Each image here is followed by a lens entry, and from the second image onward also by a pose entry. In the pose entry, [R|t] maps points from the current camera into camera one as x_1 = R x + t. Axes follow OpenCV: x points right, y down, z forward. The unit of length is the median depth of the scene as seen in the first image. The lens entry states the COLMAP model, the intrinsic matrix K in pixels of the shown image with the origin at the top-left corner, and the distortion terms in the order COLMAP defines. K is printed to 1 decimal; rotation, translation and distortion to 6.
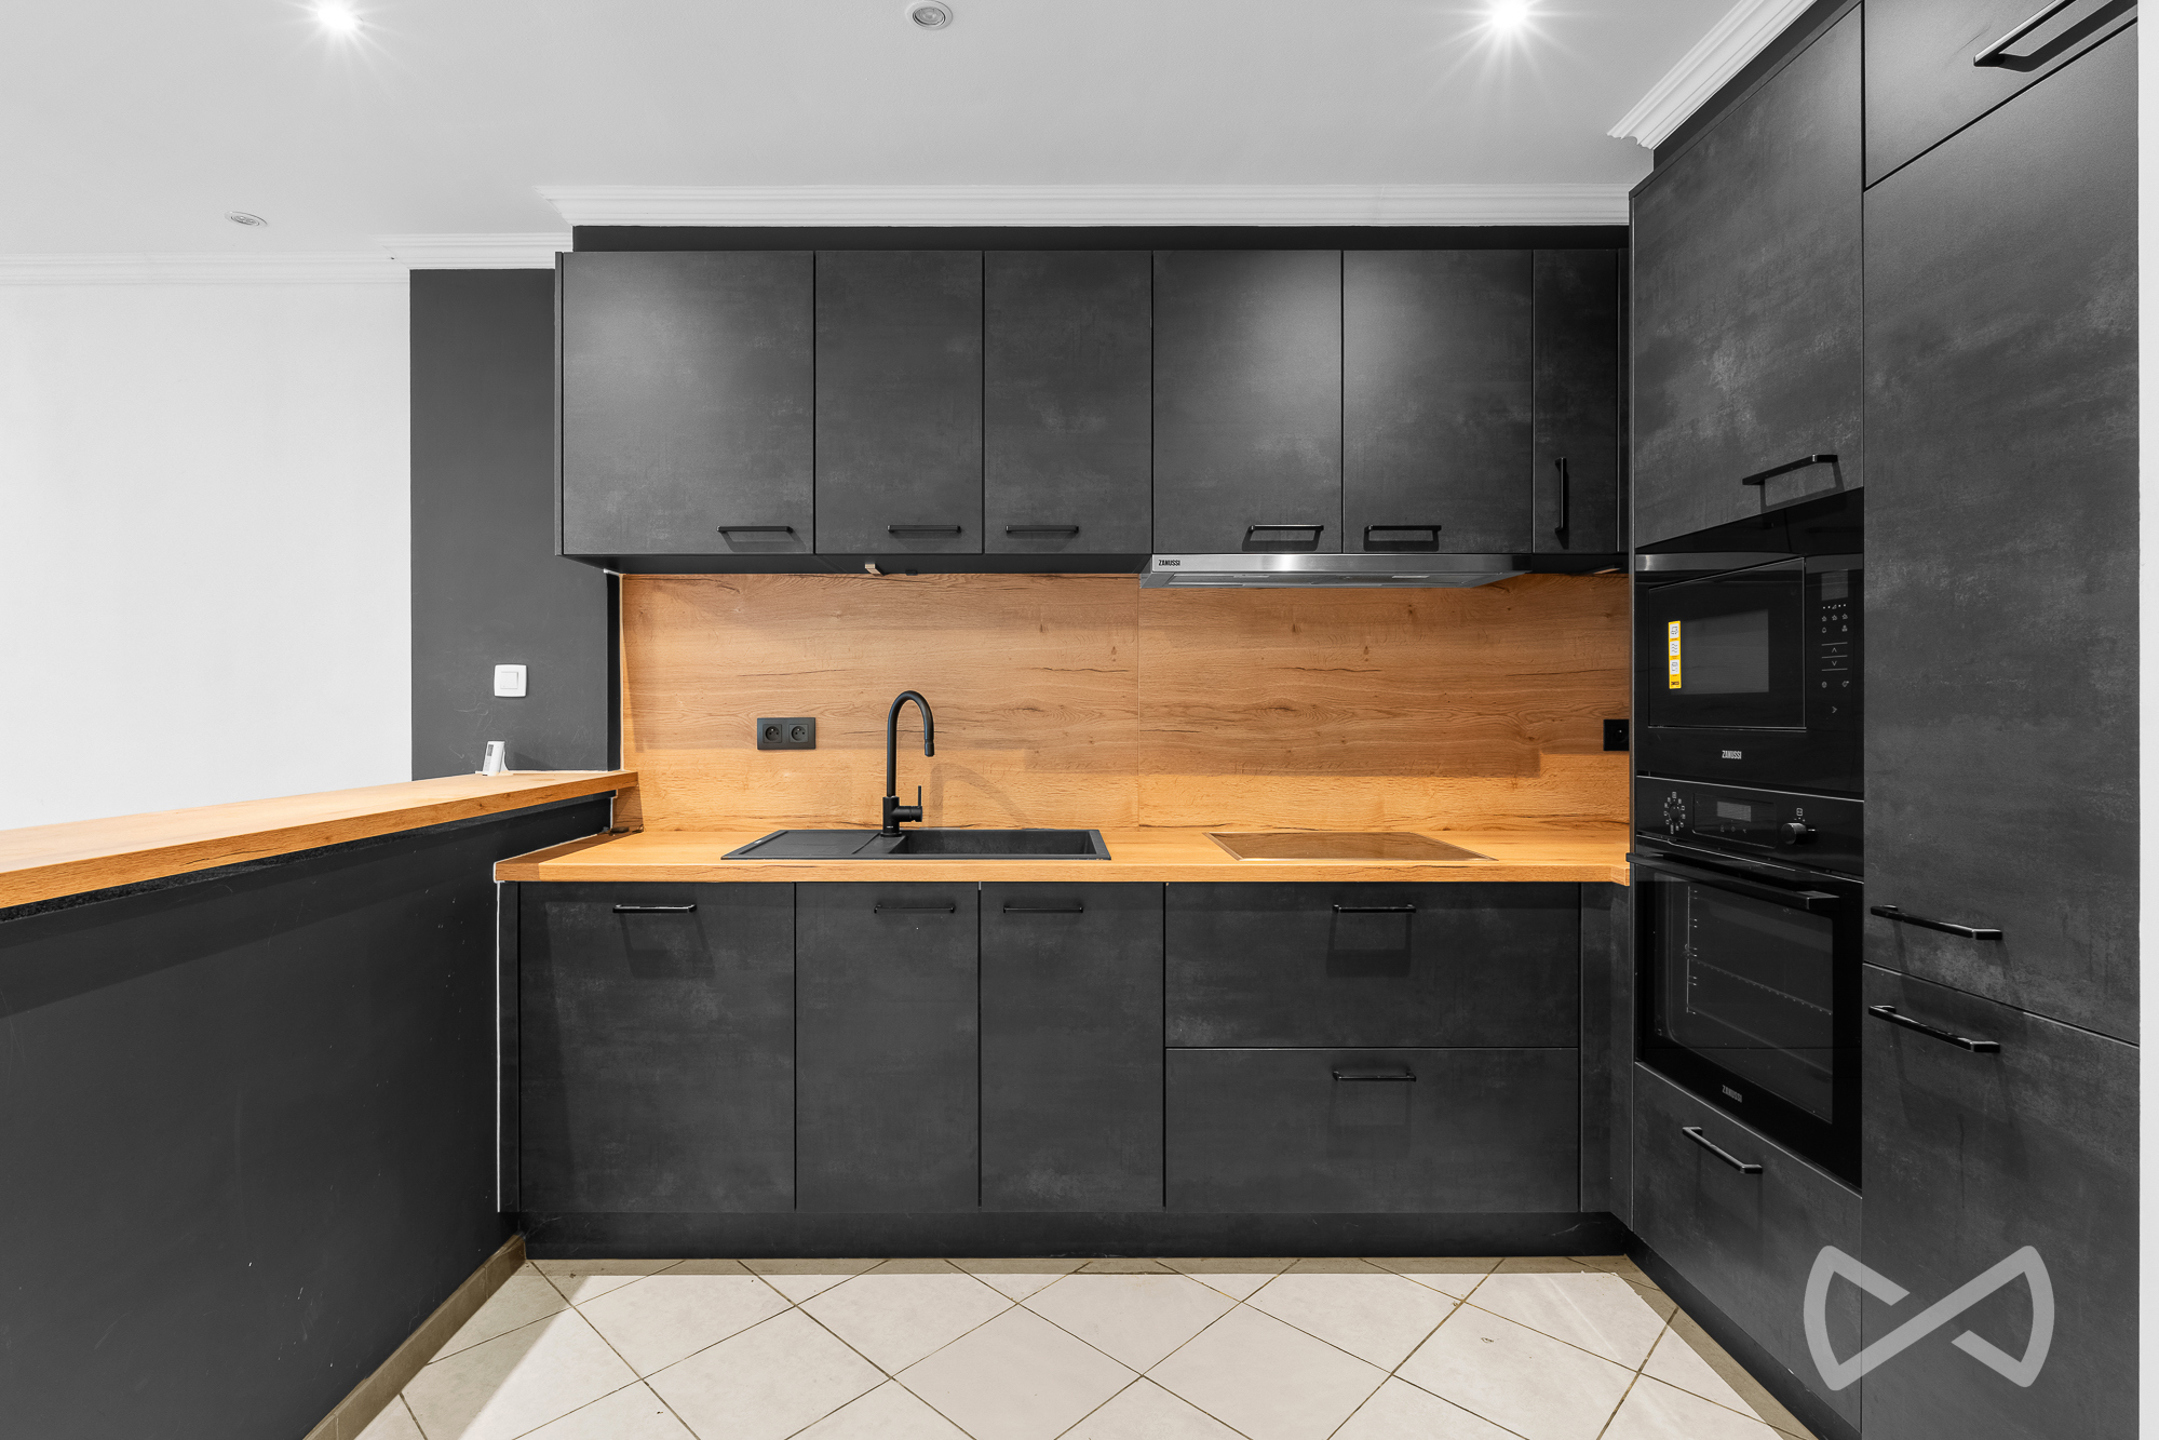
lens RADIAL K [[1015.1, 0, 1038.8], [0, 1015.1, 710.9], [0, 0, 1]] dist [-0.009492, 0.000397]
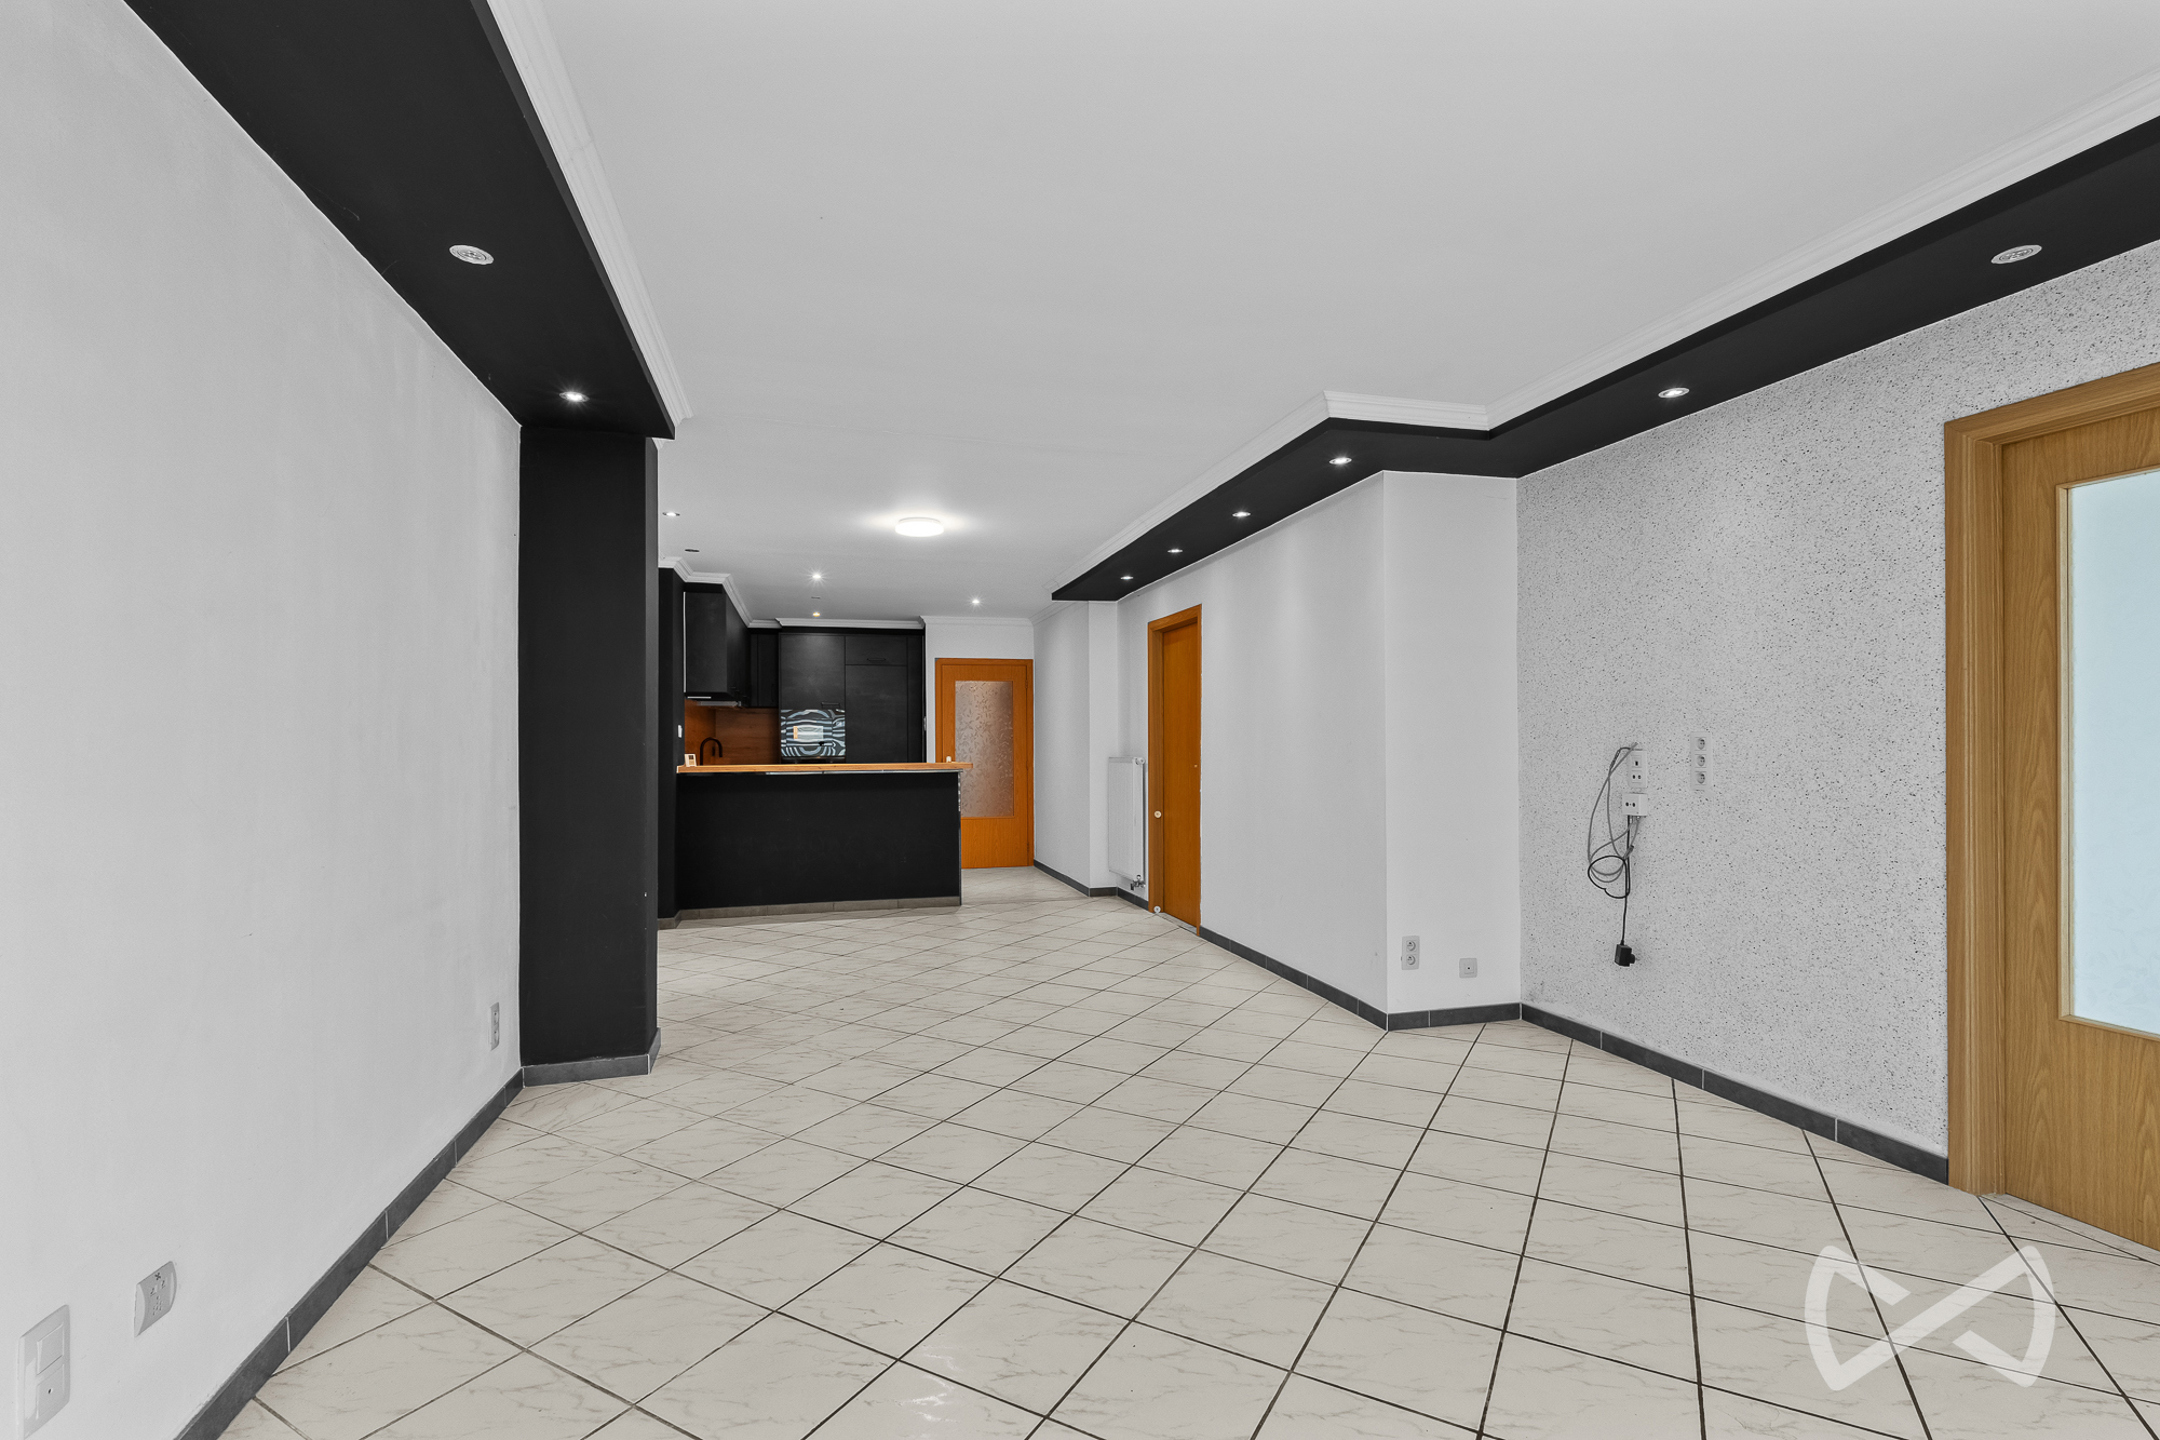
lens RADIAL K [[952.0, 0, 1089.3], [0, 952.0, 742.1], [0, 0, 1]] dist [-0.013874, 0.000156]
pose [[-0.259933, 0.004971, 0.965614, -3.256976], [0.009986, 0.999947, -0.002460, 0.014363], [-0.965575, 0.009003, -0.259969, 0.631063]]
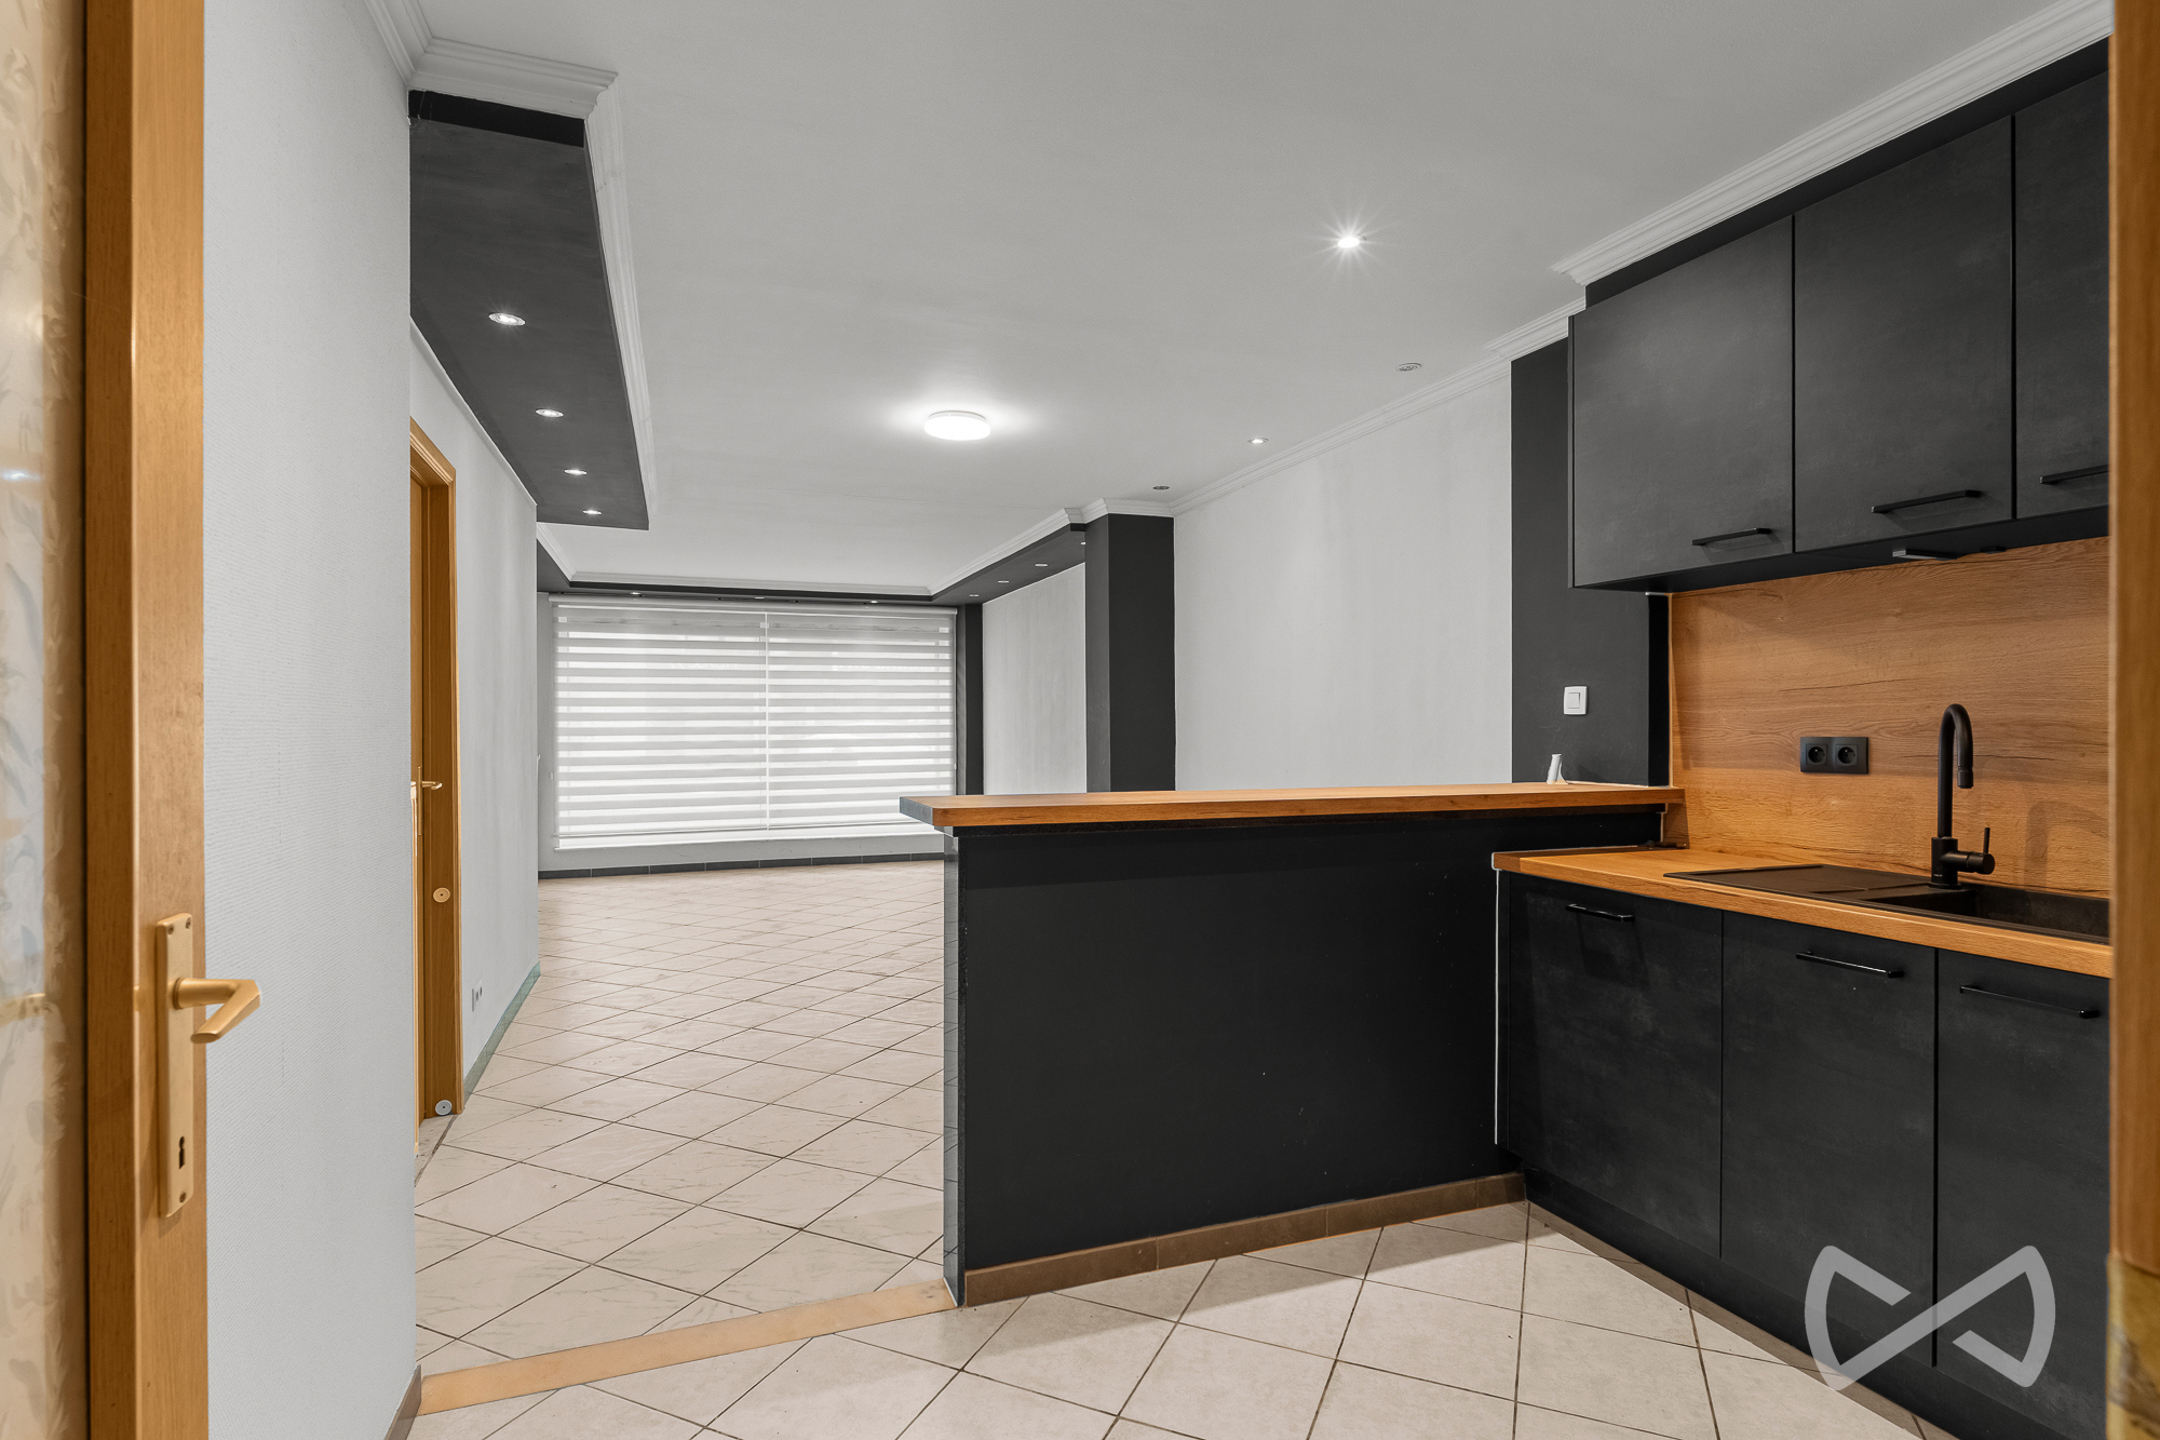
lens RADIAL K [[1069.1, 0, 1086.2], [0, 1069.1, 727.9], [0, 0, 1]] dist [0.000181, -0.000273]
pose [[0.353028, 0.004164, -0.935603, 0.404156], [-0.003695, 0.999989, 0.003056, -0.001359], [0.935605, 0.002378, 0.353040, 0.077889]]
